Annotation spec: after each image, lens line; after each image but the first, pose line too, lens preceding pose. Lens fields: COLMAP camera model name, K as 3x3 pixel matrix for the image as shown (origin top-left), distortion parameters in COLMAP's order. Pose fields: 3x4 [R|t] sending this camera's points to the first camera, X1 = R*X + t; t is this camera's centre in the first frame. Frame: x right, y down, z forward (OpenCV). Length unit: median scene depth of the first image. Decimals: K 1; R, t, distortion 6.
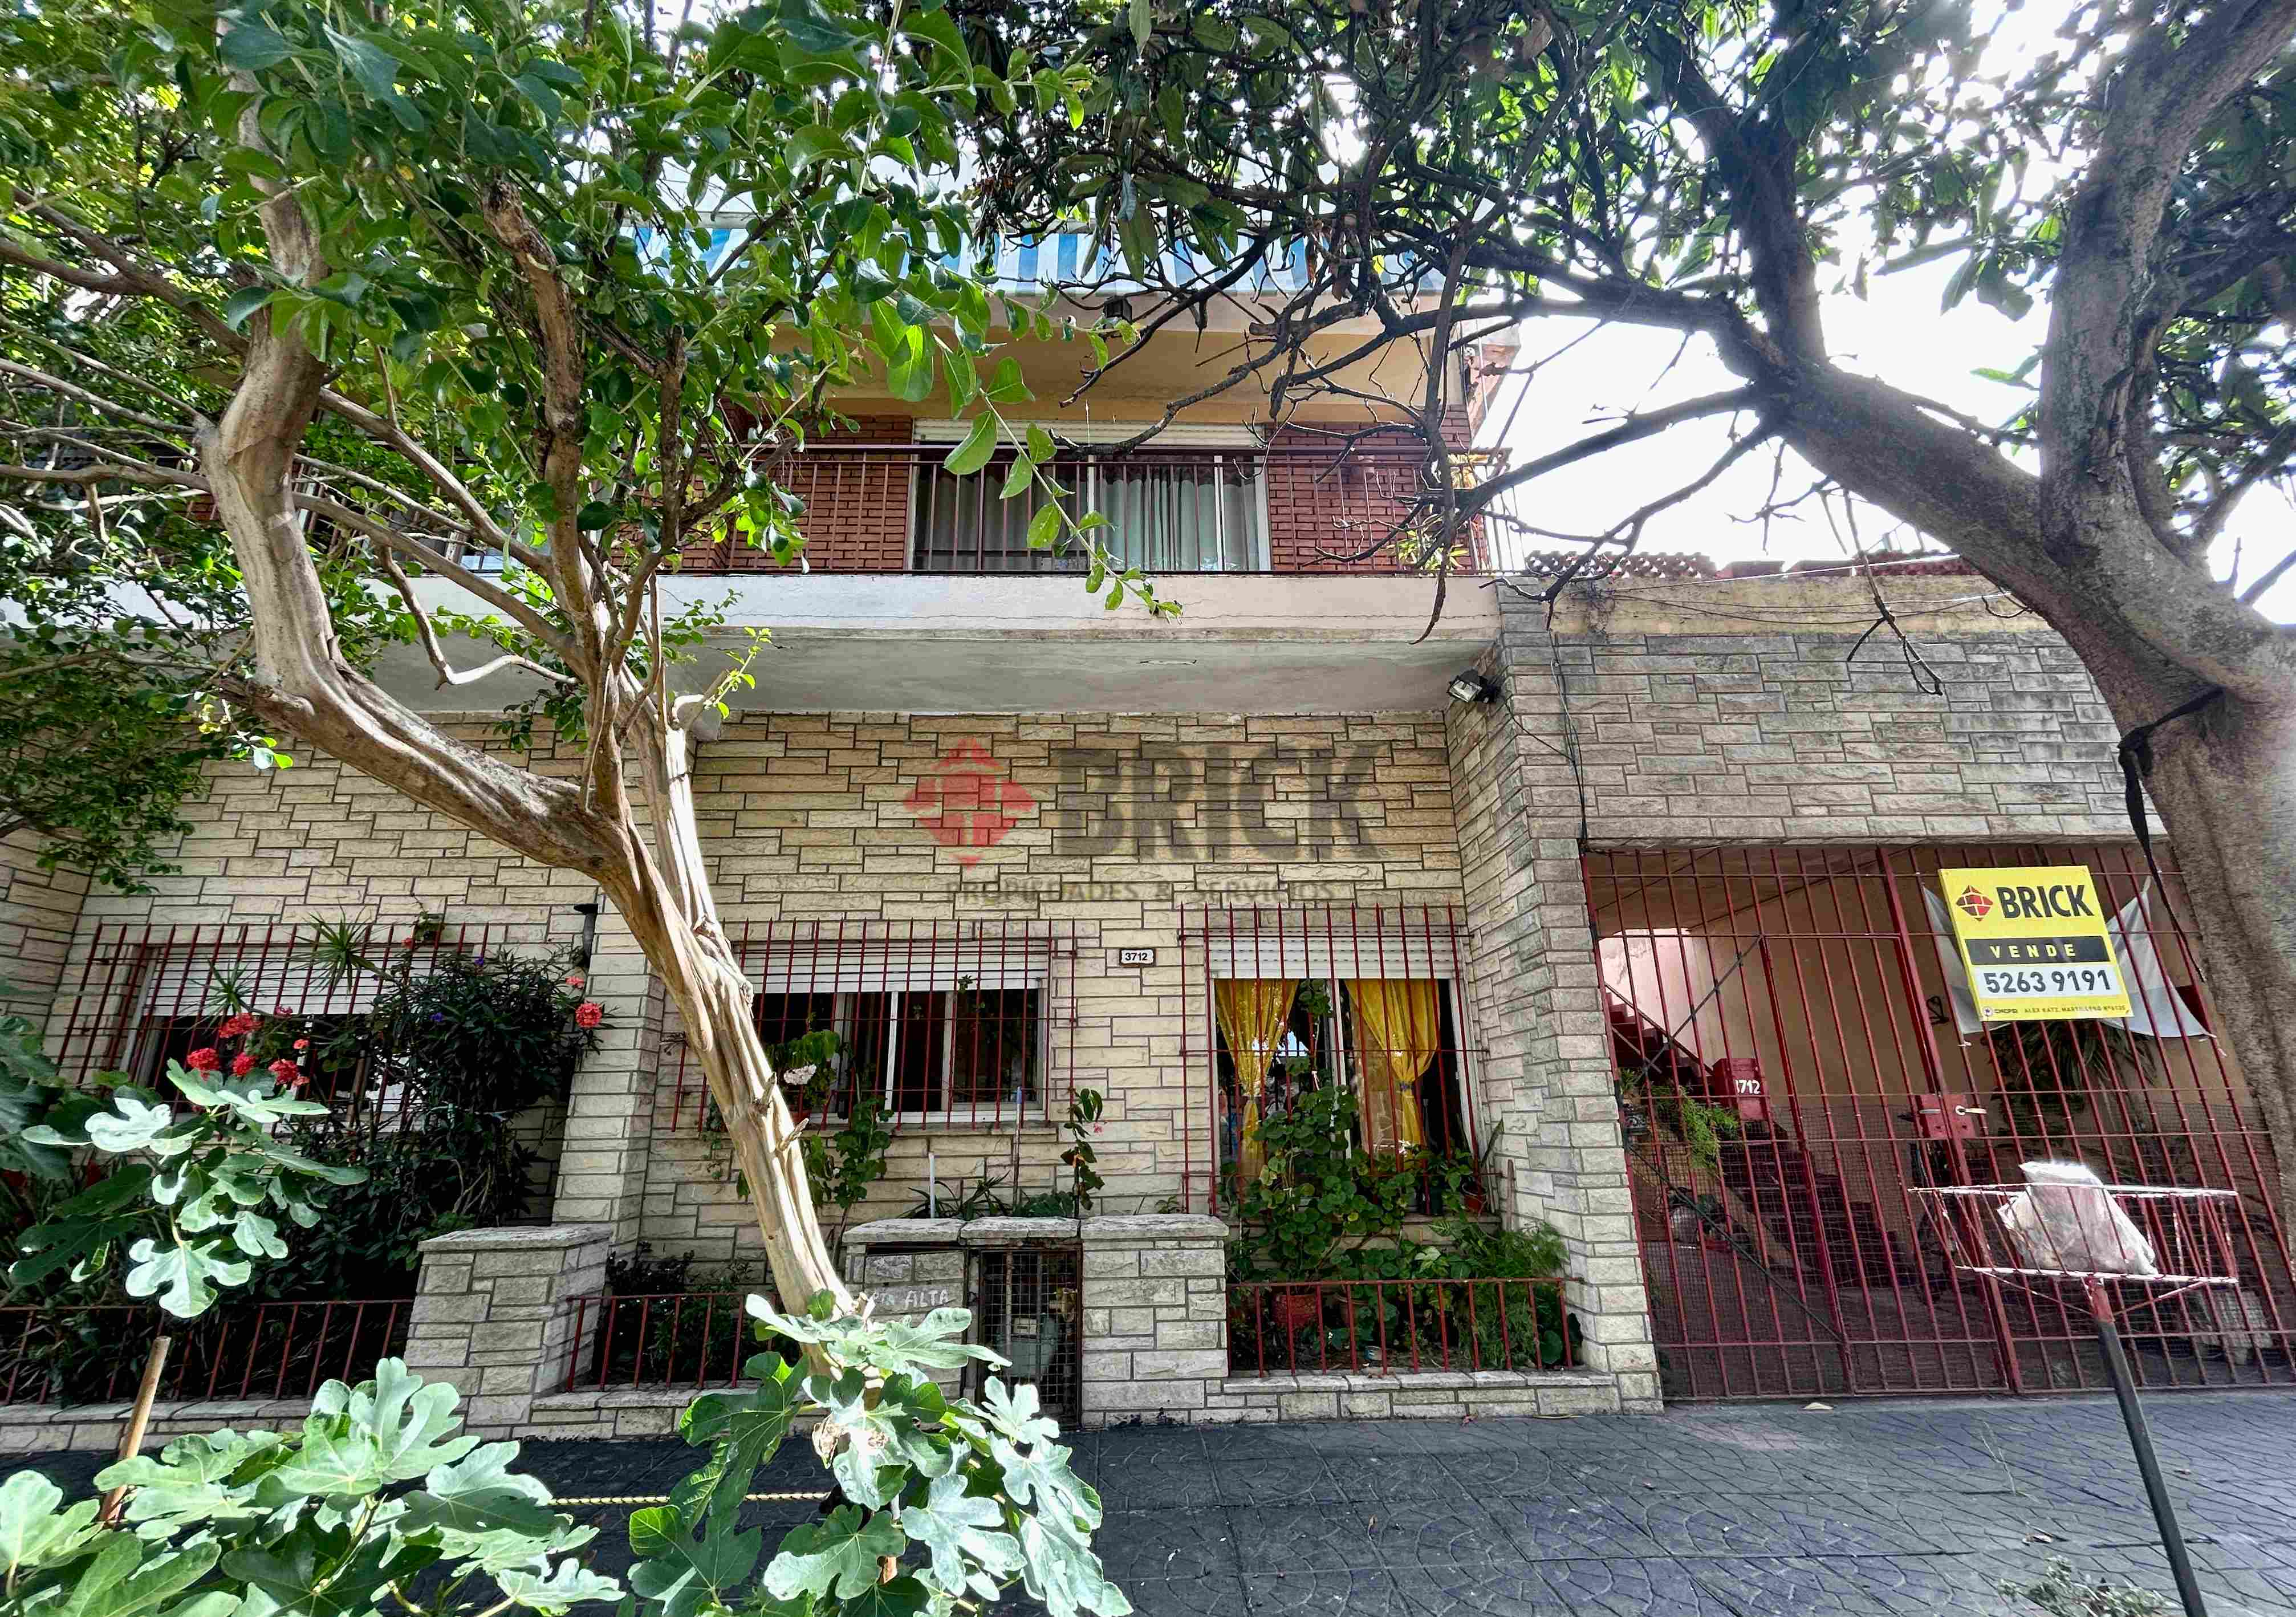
lens RADIAL K [[944.0, 0, 1148.4], [0, 944.0, 853.4], [0, 0, 1]] dist [0.001311, 0.000180]
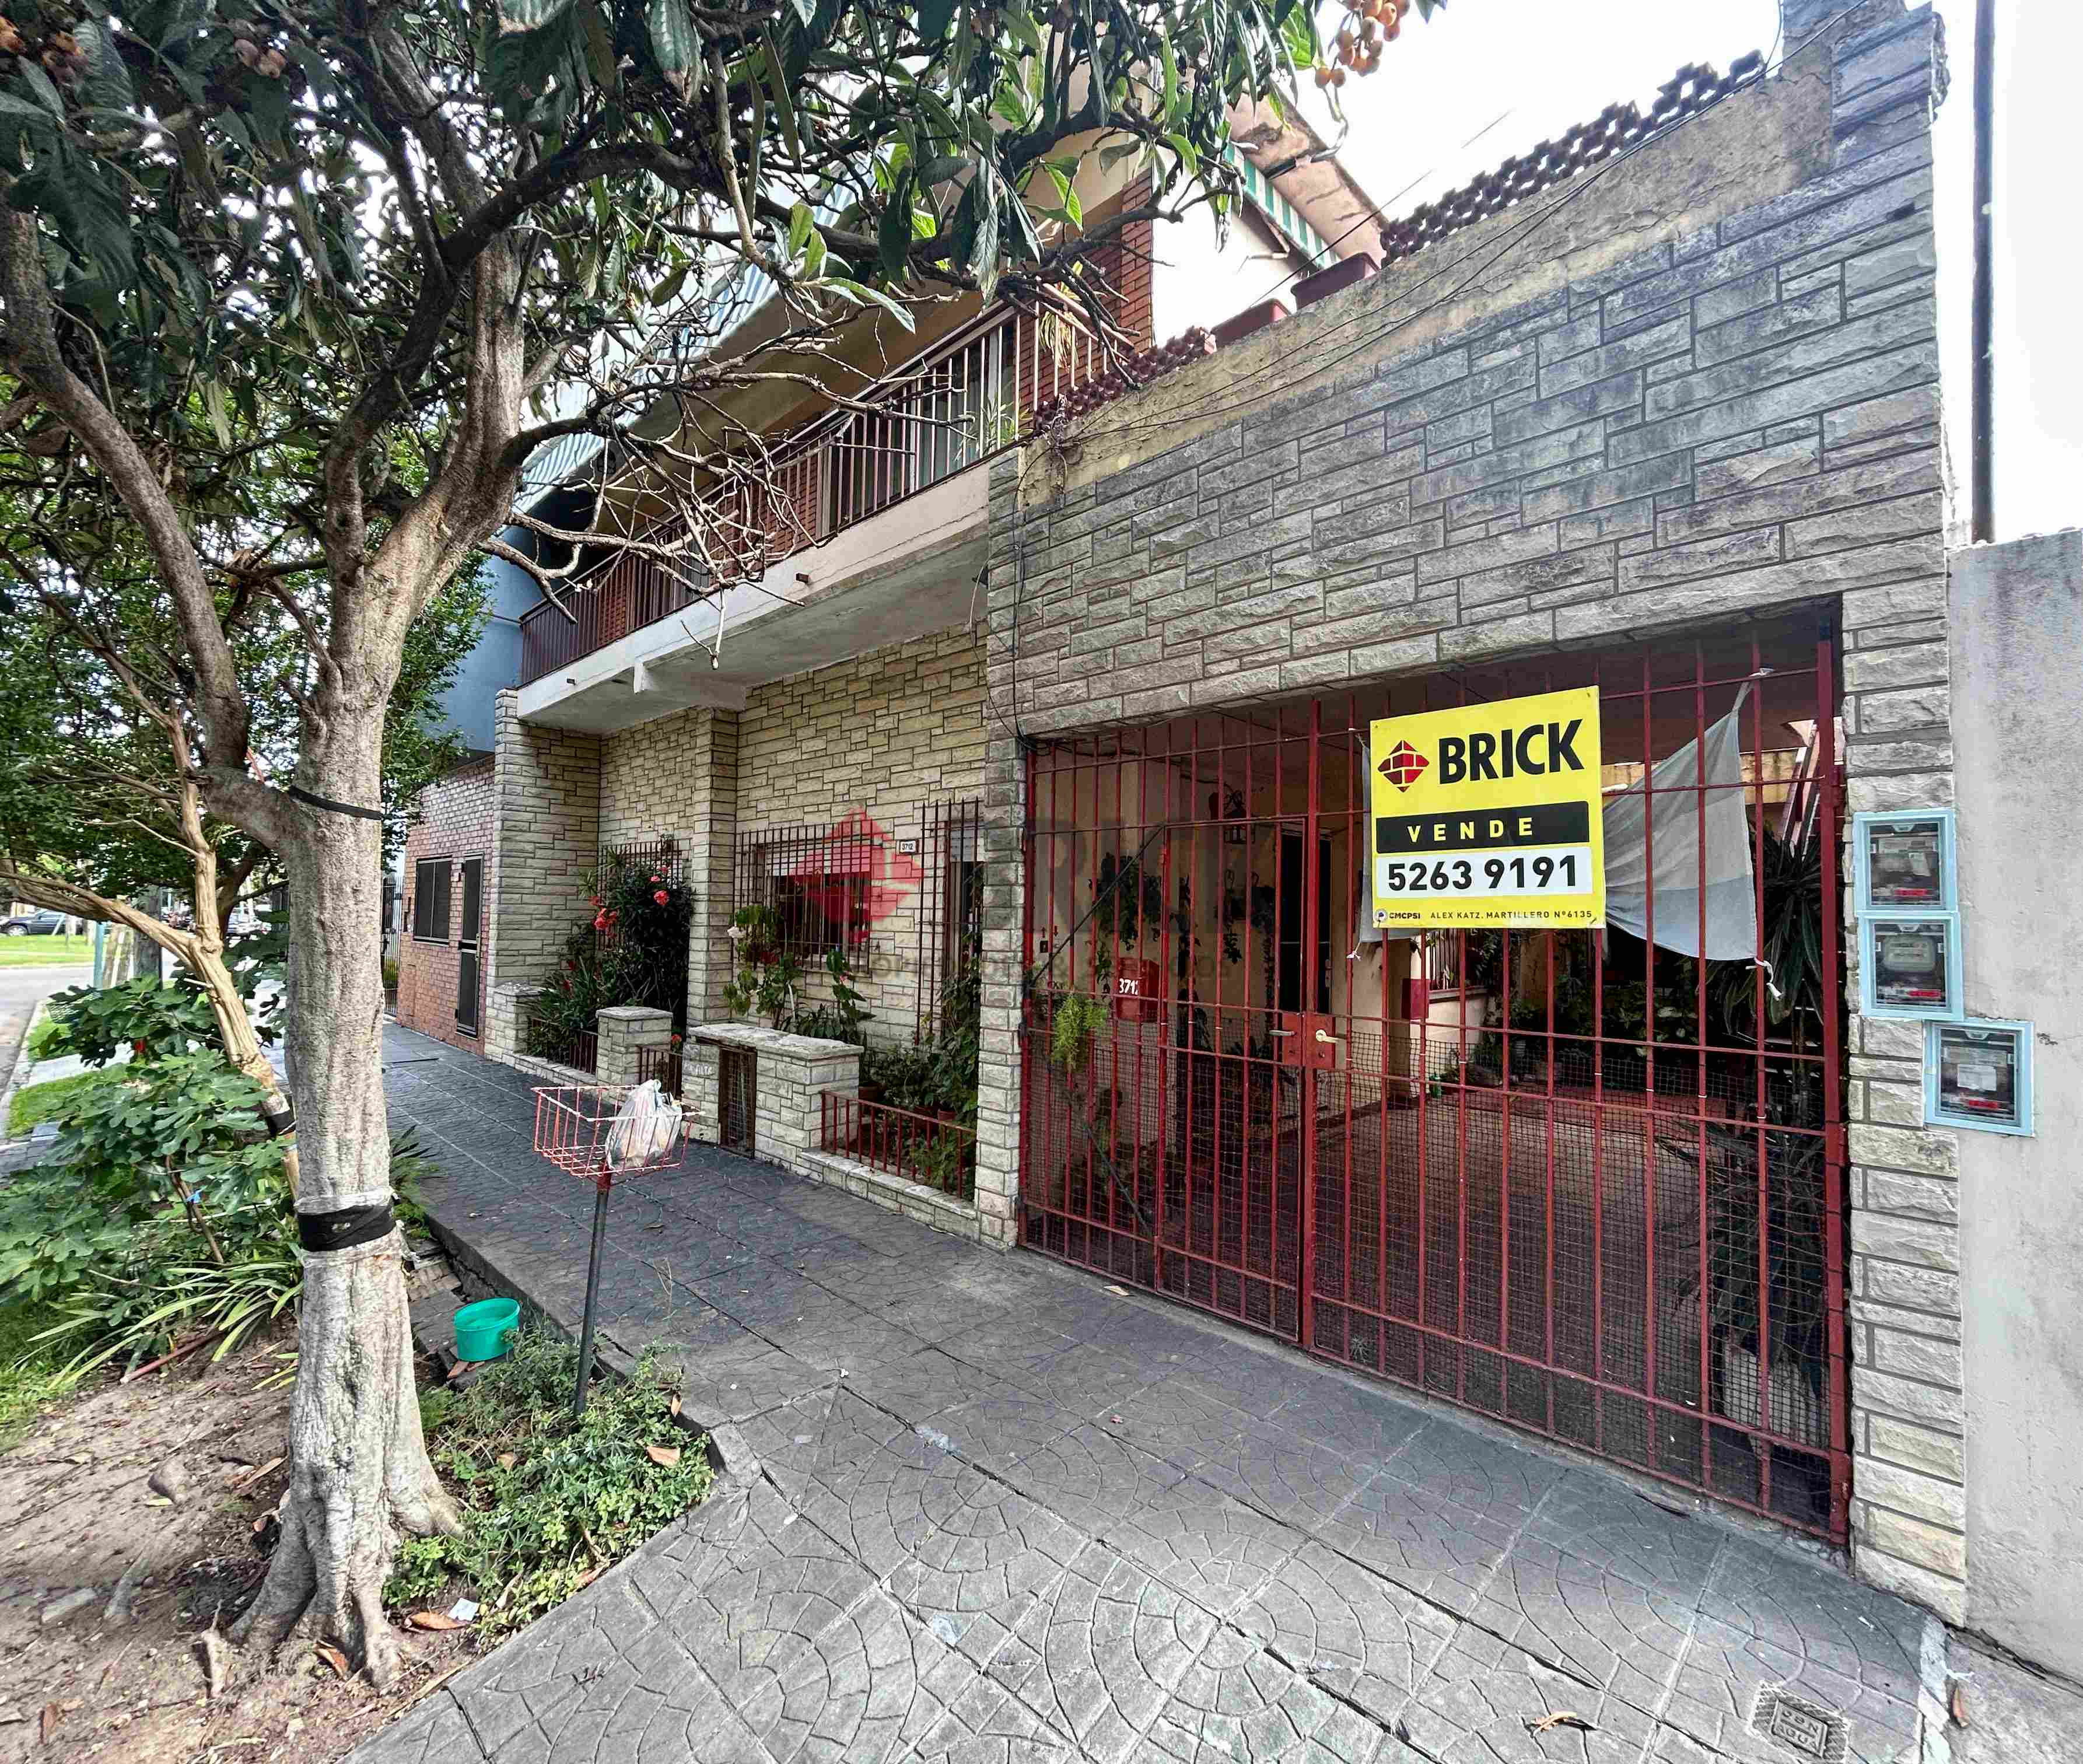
lens RADIAL K [[953.2, 0, 1041.5], [0, 953.2, 882.0], [0, 0, 1]] dist [-0.009512, -0.000004]
pose [[0.692474, -0.002260, -0.721440, 1.205509], [0.179162, 0.969207, 0.168933, -0.032710], [0.698843, -0.246236, 0.671555, 0.303268]]
